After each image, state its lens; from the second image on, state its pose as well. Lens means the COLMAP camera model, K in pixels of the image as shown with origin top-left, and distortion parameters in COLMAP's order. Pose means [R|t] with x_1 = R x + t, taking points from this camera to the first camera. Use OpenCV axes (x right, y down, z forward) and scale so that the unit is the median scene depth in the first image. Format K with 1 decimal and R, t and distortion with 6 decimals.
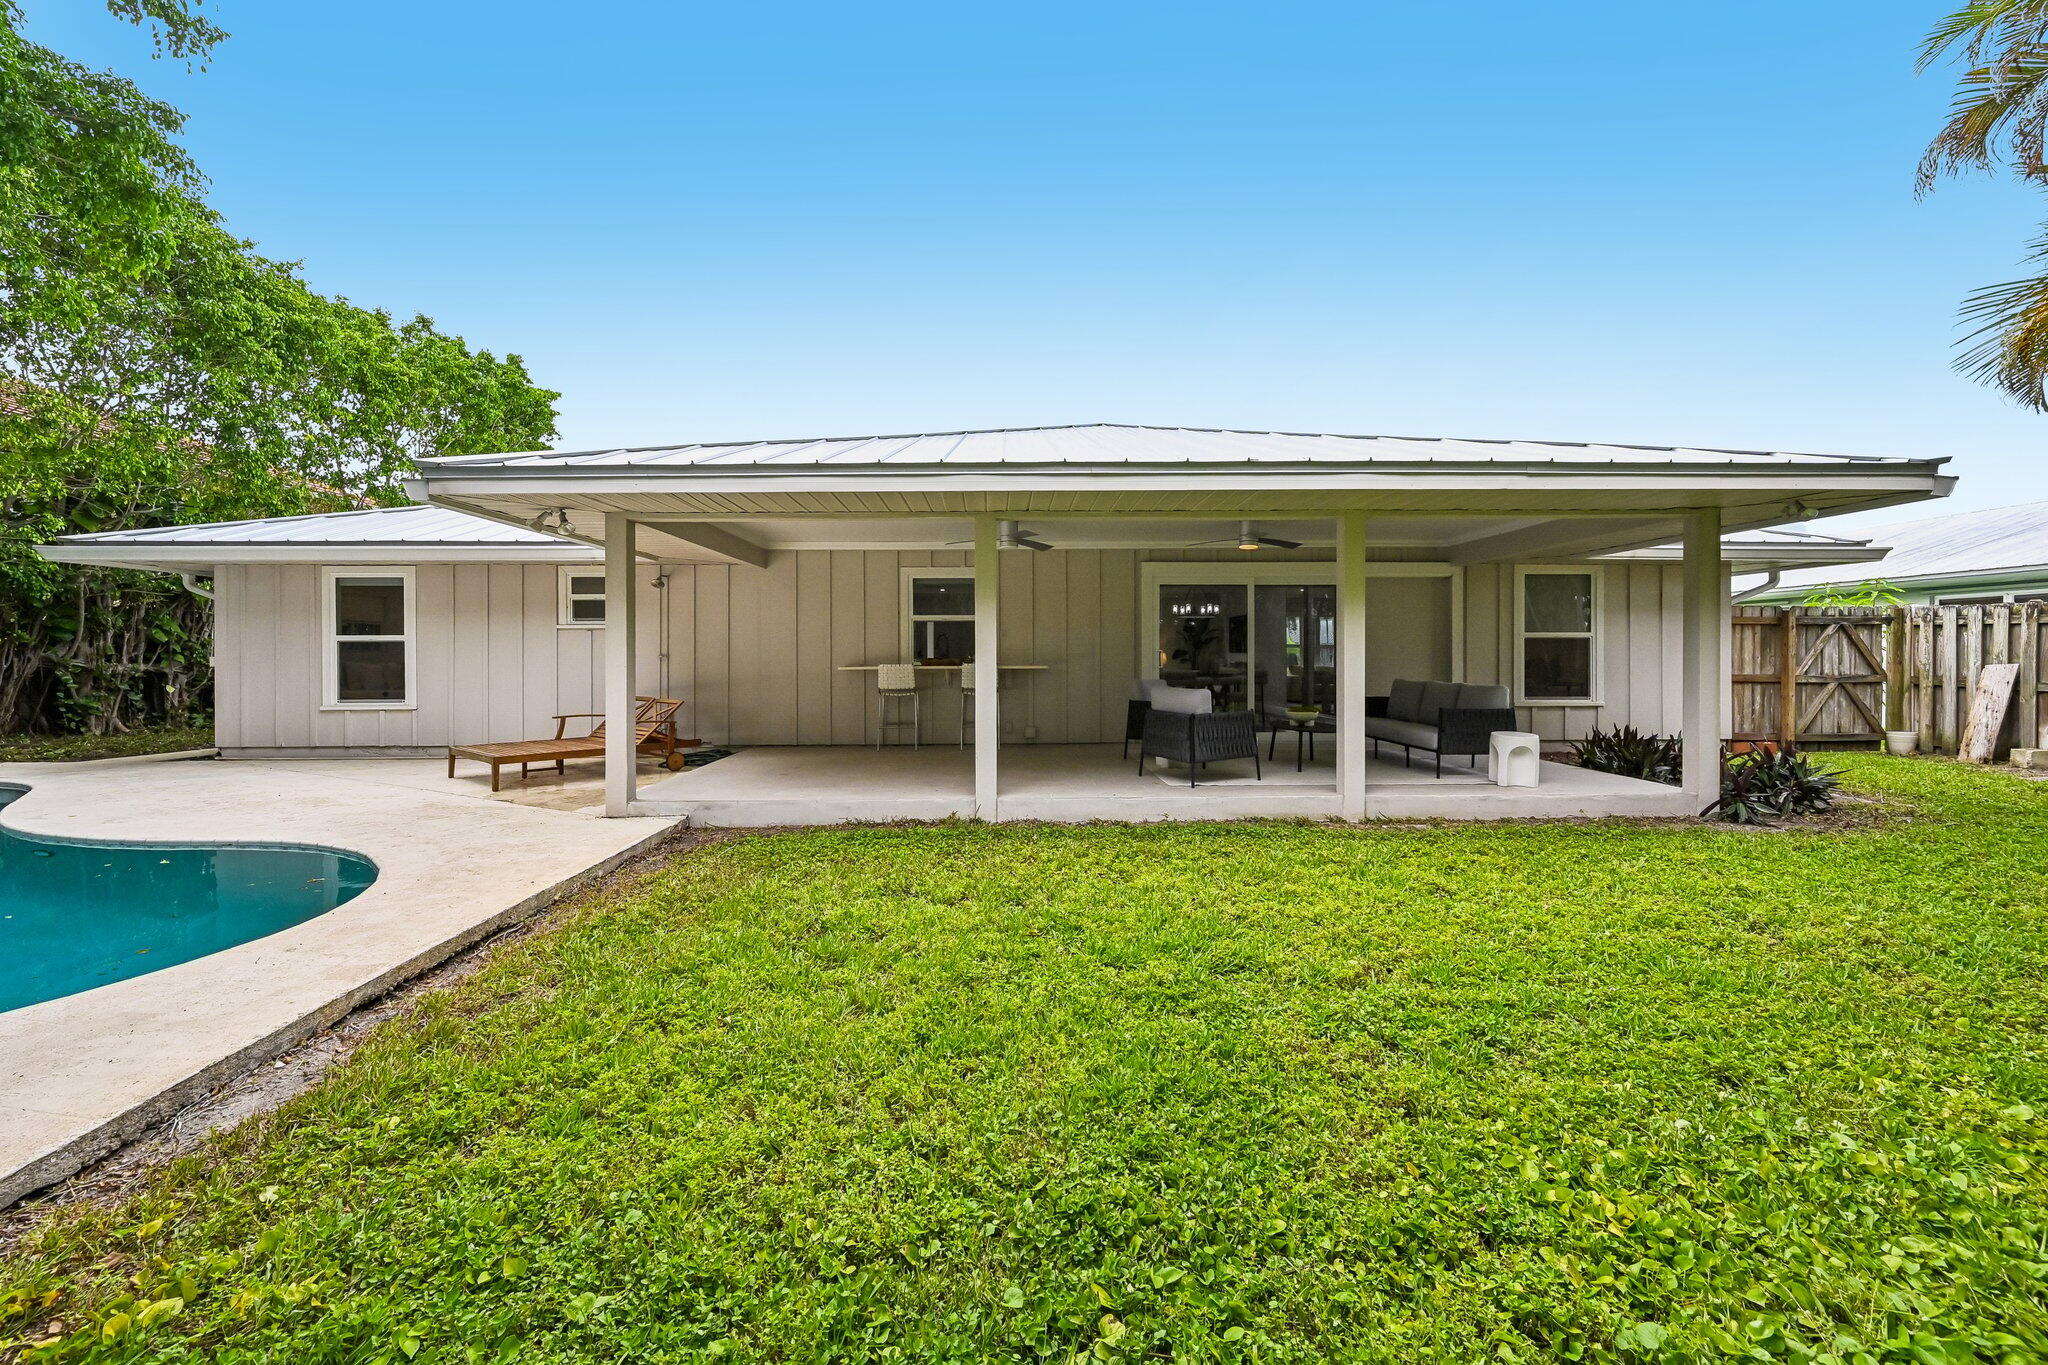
lens RADIAL K [[801.6, 0, 1024.1], [0, 801.6, 680.4], [0, 0, 1]] dist [-0.000369, -0.000221]
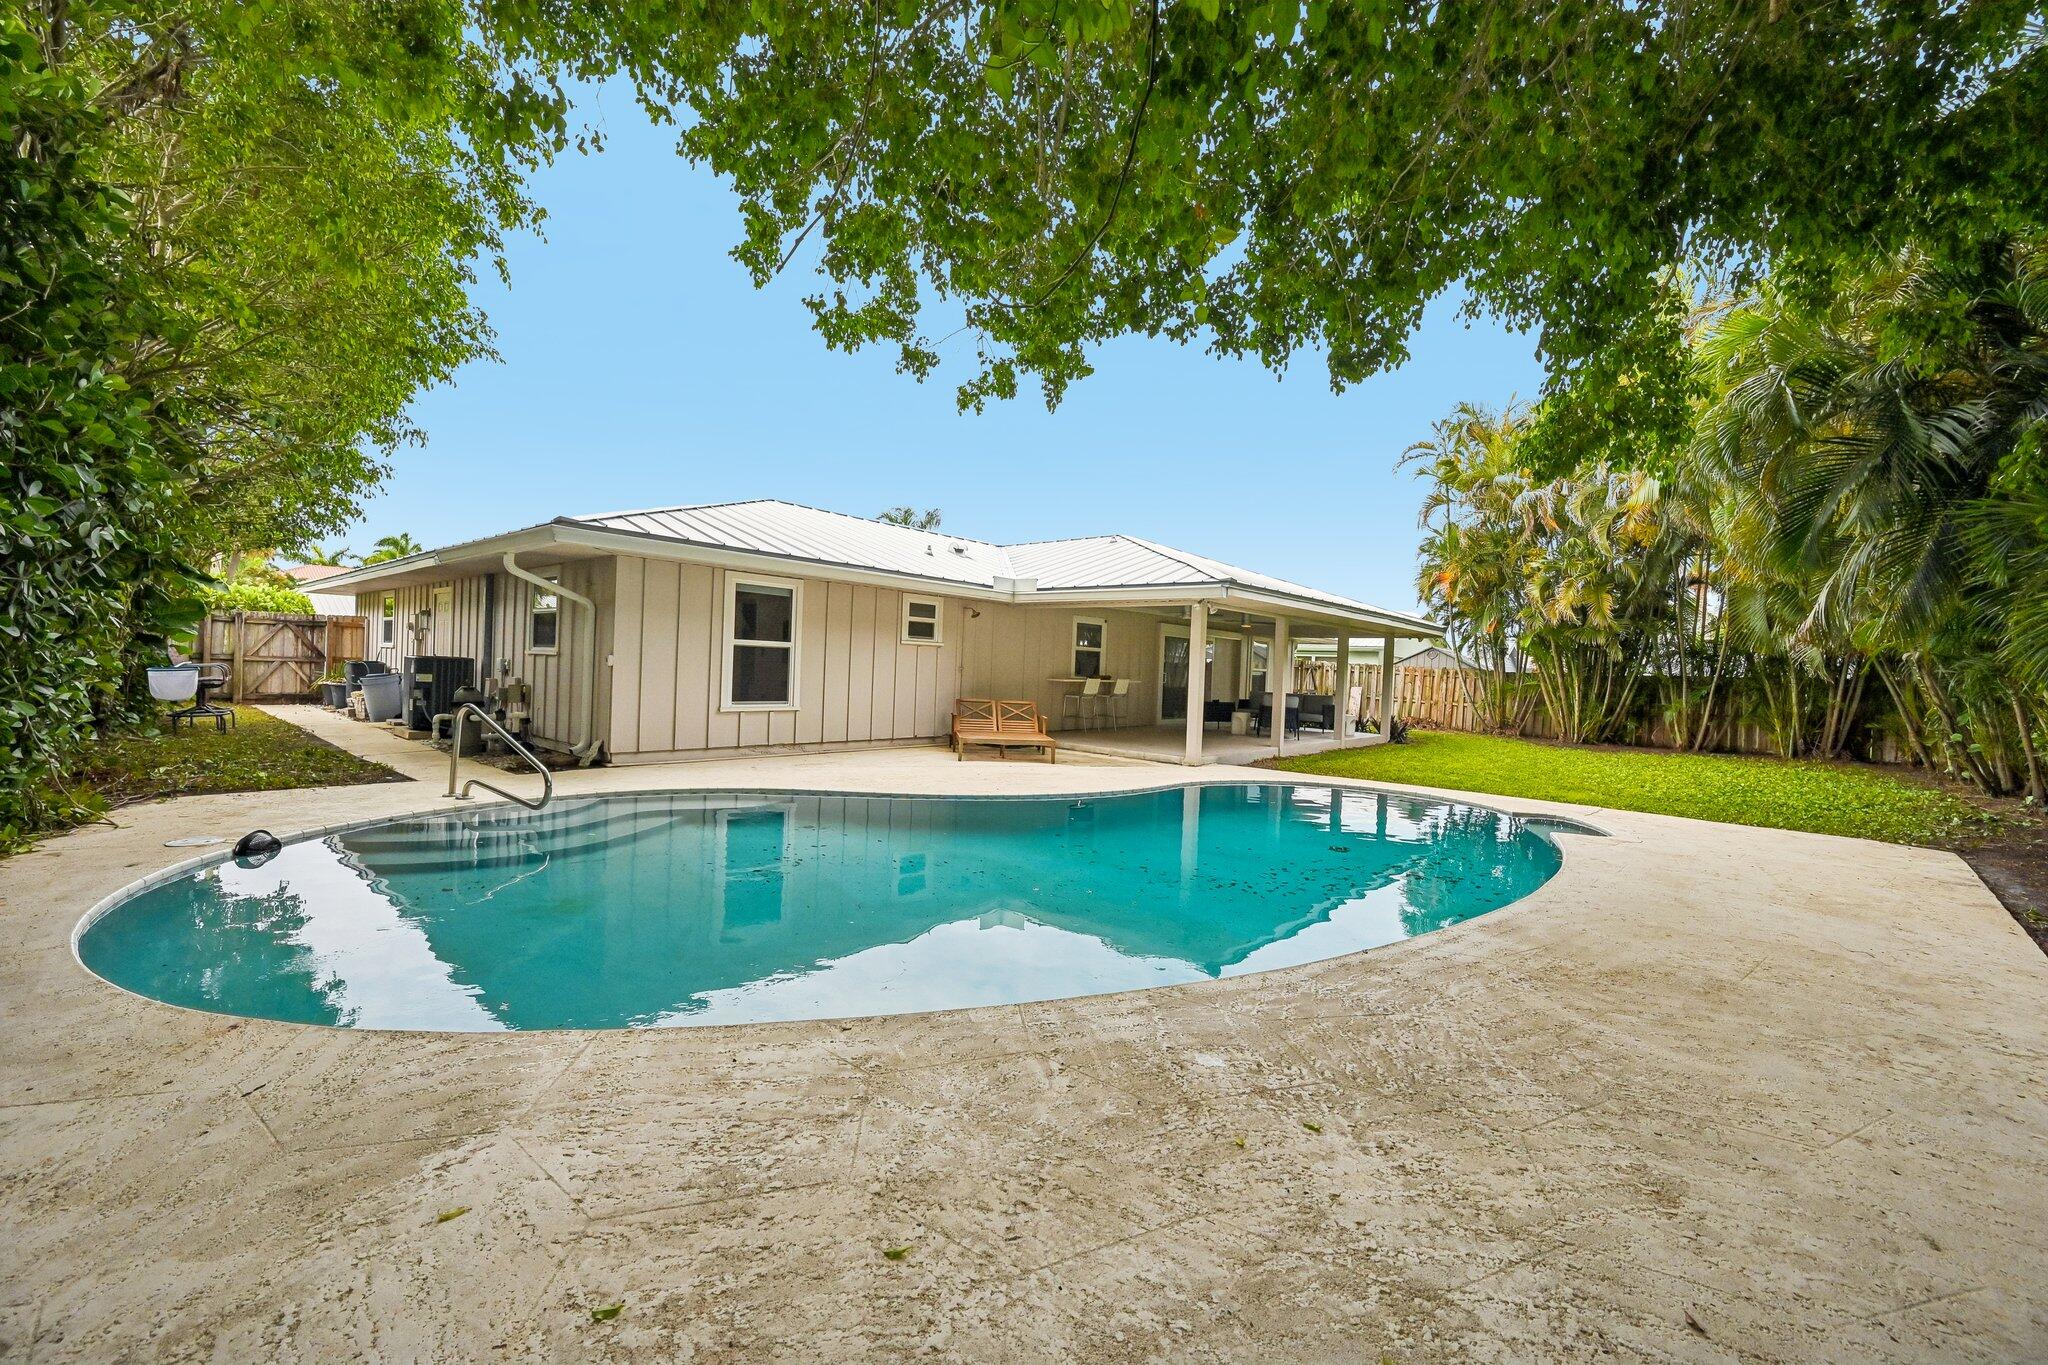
lens RADIAL K [[832.6, 0, 1030.2], [0, 832.6, 676.1], [0, 0, 1]] dist [0.001349, -0.000011]
pose [[0.671892, 0.024153, 0.740255, -1.383306], [-0.018098, 0.999705, -0.016192, 0.001789], [-0.740428, -0.002518, 0.672131, 0.001687]]
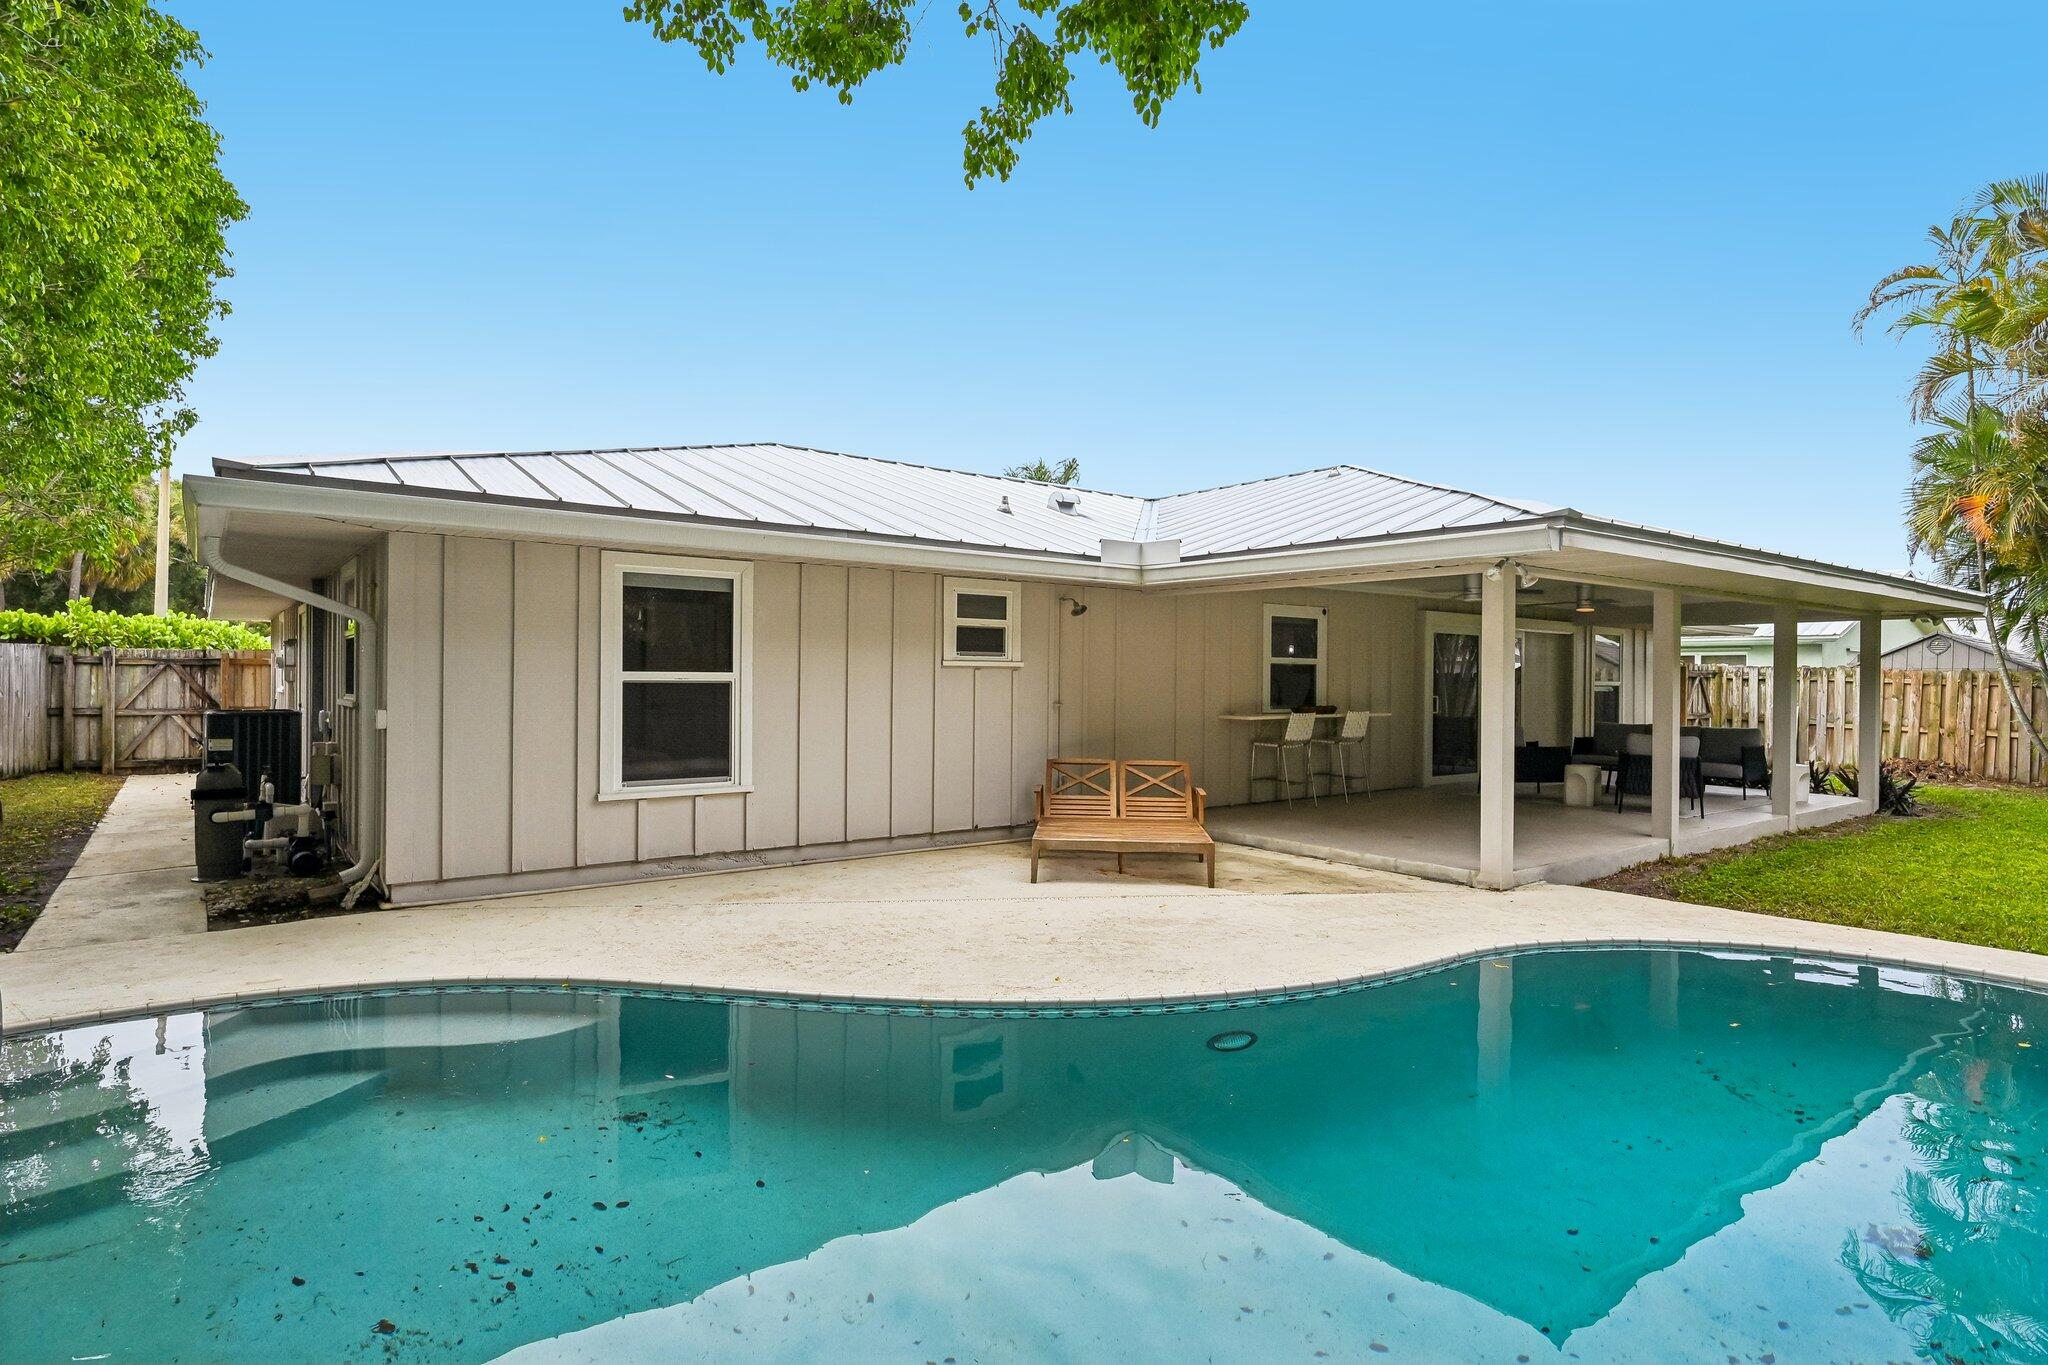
lens RADIAL K [[1090.1, 0, 1024.0], [0, 1090.1, 682.5], [0, 0, 1]] dist [0.001038, 0.001455]
pose [[0.809773, 0.008935, 0.586676, -1.079213], [0.007136, 0.999660, -0.025075, -0.025898], [-0.586701, 0.024491, 0.809434, 0.189531]]
